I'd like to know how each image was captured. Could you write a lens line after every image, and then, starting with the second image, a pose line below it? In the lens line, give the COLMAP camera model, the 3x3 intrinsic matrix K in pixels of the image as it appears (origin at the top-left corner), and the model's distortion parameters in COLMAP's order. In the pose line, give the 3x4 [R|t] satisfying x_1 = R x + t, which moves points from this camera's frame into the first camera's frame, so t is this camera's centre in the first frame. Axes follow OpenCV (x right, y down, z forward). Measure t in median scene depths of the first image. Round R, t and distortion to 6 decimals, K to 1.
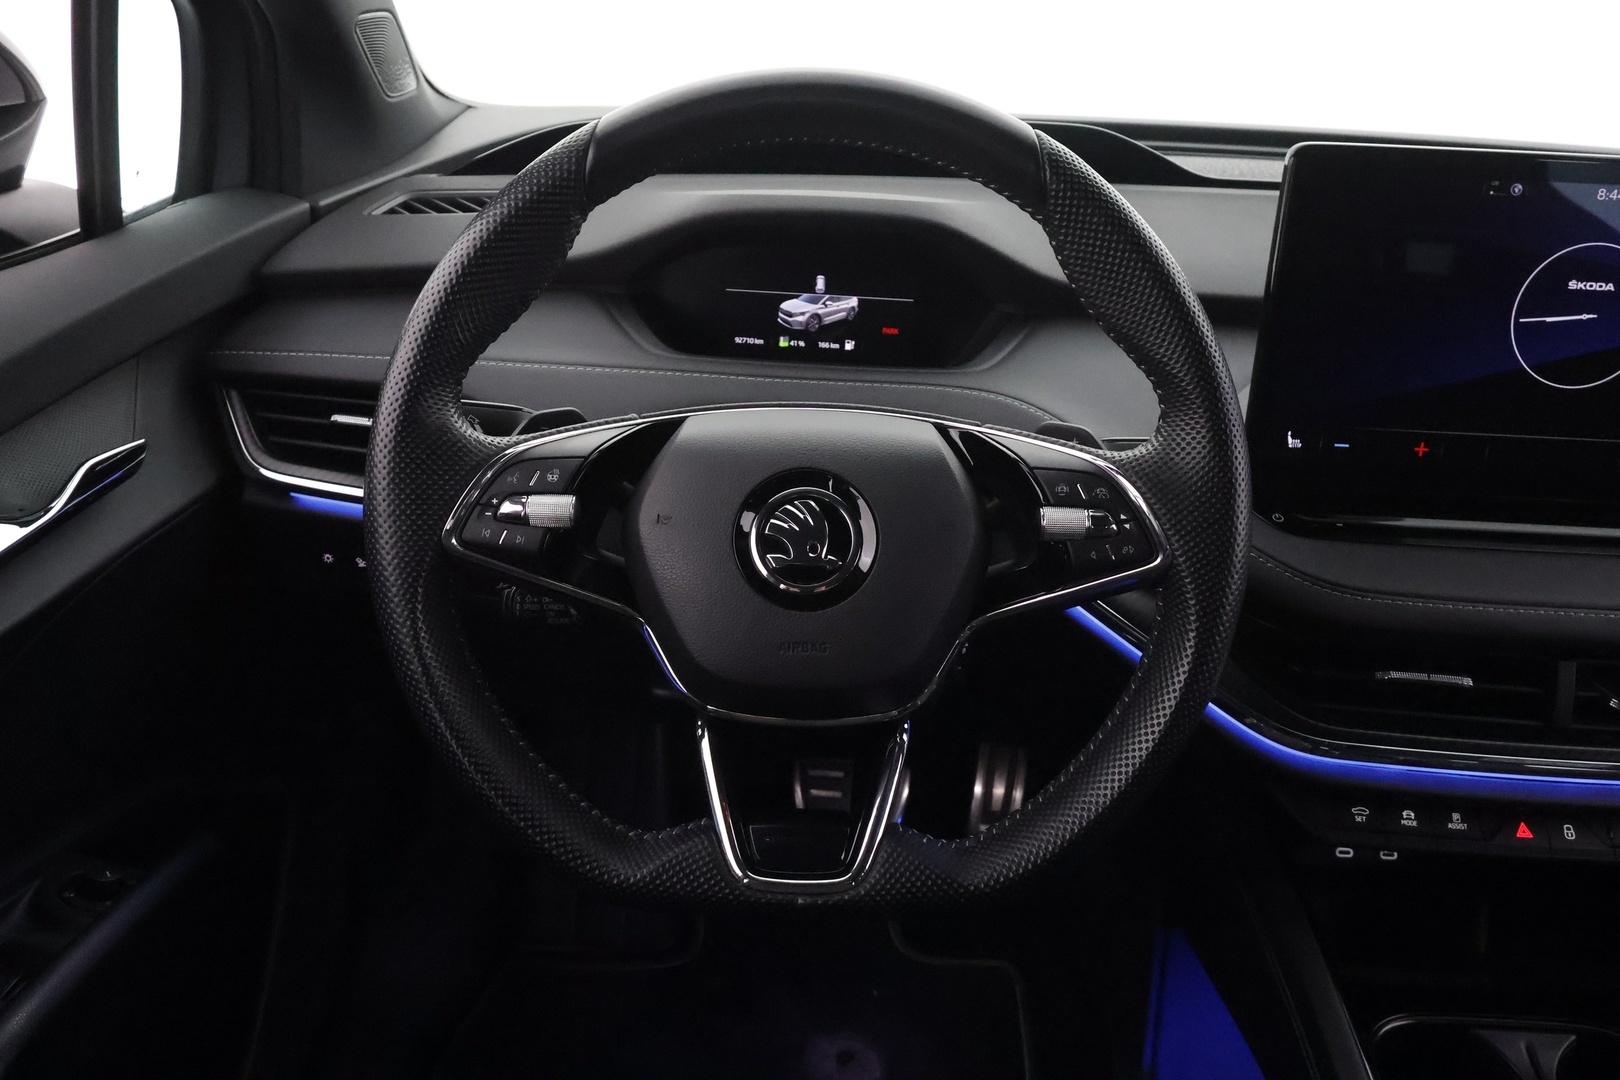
lens RADIAL K [[1279.2, 0, 810.3], [0, 1279.2, 508.2], [0, 0, 1]] dist [0.004175, 0.004819]
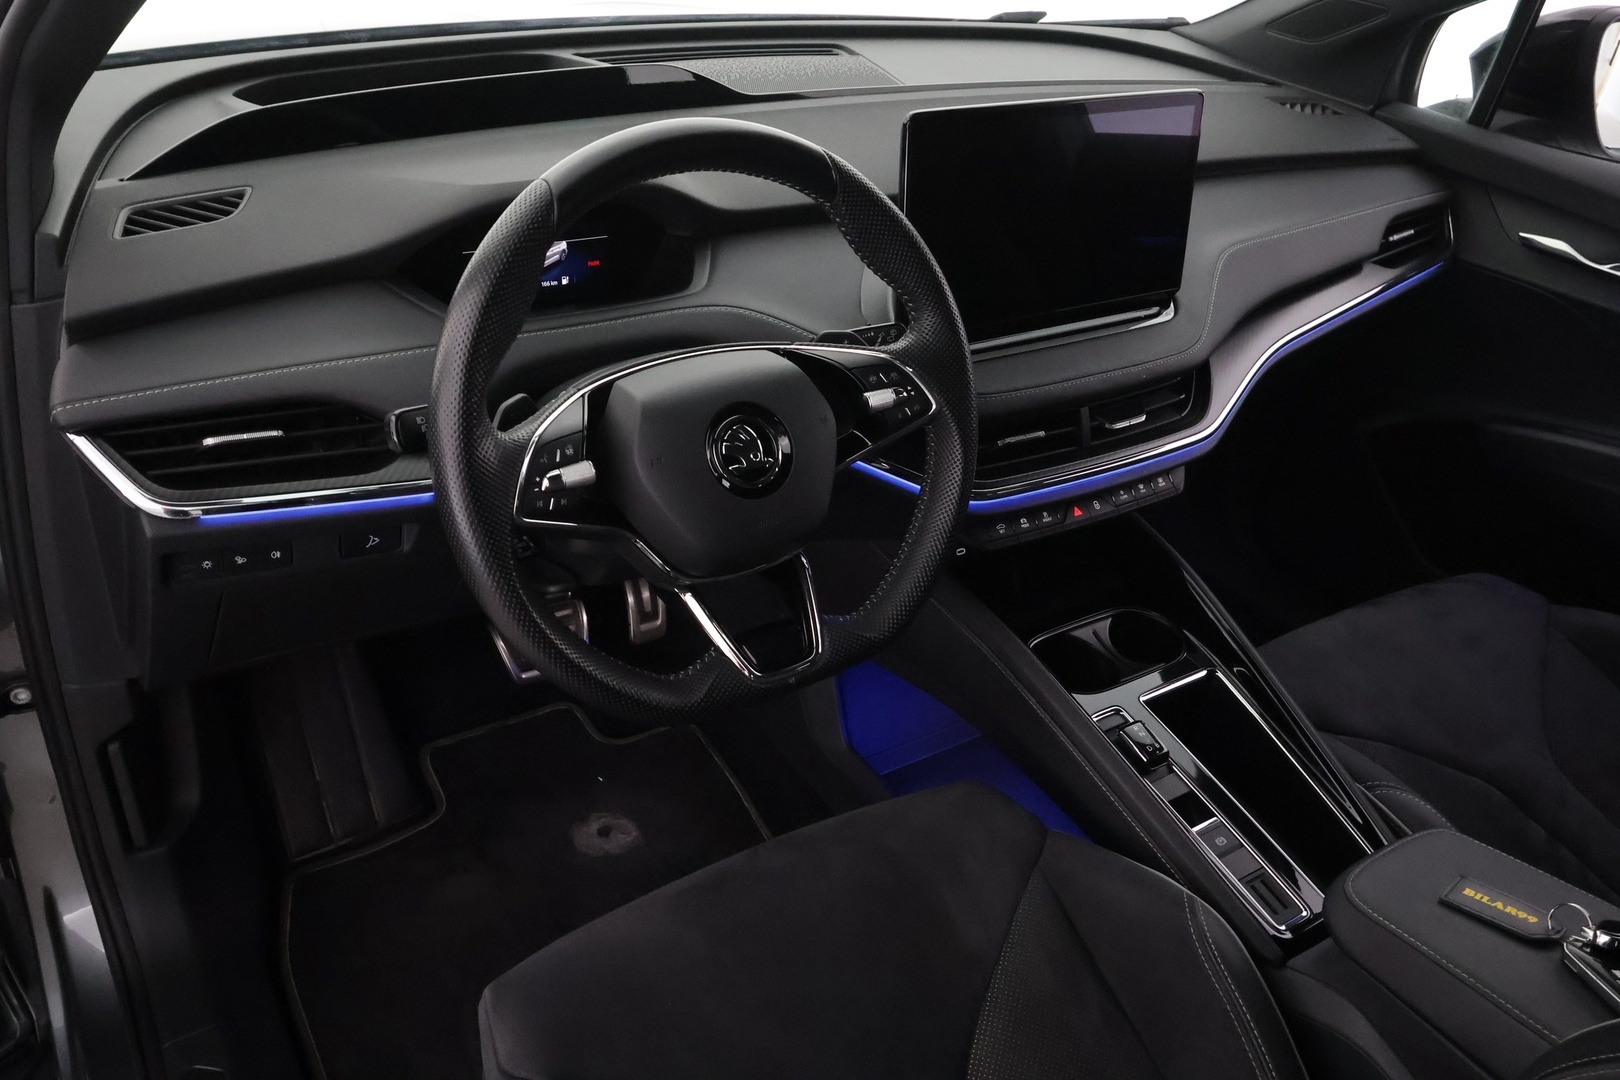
lens RADIAL K [[1279.2, 0, 810.3], [0, 1279.2, 508.2], [0, 0, 1]] dist [0.004175, 0.004819]
pose [[0.835491, -0.265521, 0.481096, -0.534966], [0.184649, 0.960258, 0.209306, -0.165847], [-0.517552, -0.086039, 0.851315, -0.239101]]
